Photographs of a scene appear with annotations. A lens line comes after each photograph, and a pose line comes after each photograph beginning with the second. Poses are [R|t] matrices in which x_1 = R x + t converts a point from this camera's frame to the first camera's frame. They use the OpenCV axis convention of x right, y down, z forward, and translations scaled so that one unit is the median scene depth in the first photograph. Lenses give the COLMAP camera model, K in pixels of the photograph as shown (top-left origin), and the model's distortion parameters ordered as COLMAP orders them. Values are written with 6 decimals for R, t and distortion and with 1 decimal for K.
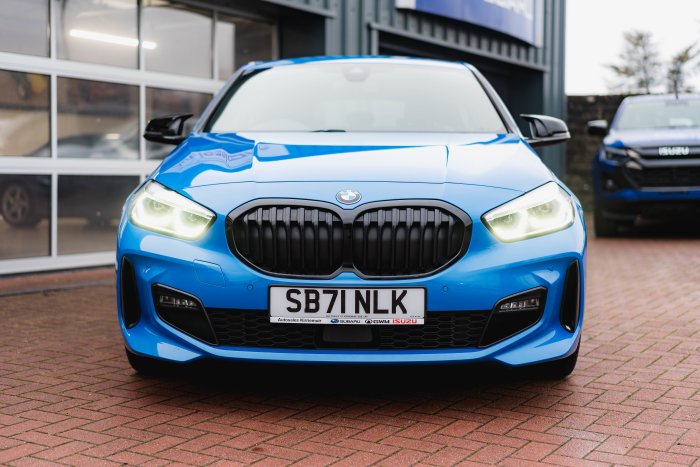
lens RADIAL K [[1080.8, 0, 352.6], [0, 1080.8, 235.6], [0, 0, 1]] dist [-0.027924, 0.000000]
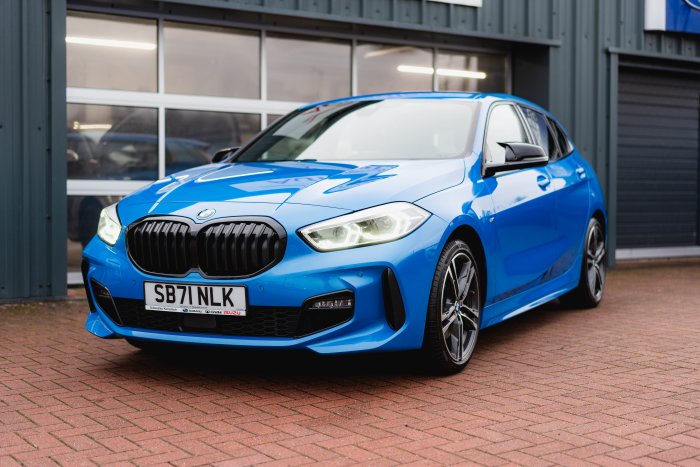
lens RADIAL K [[1080.8, 0, 349.7], [0, 1080.8, 229.5], [0, 0, 1]] dist [-0.027924, 0.000000]
pose [[0.905094, 0.007750, -0.425141, 0.704659], [-0.018643, 0.999596, -0.021468, 0.006822], [0.424802, 0.027357, 0.904873, -0.083989]]
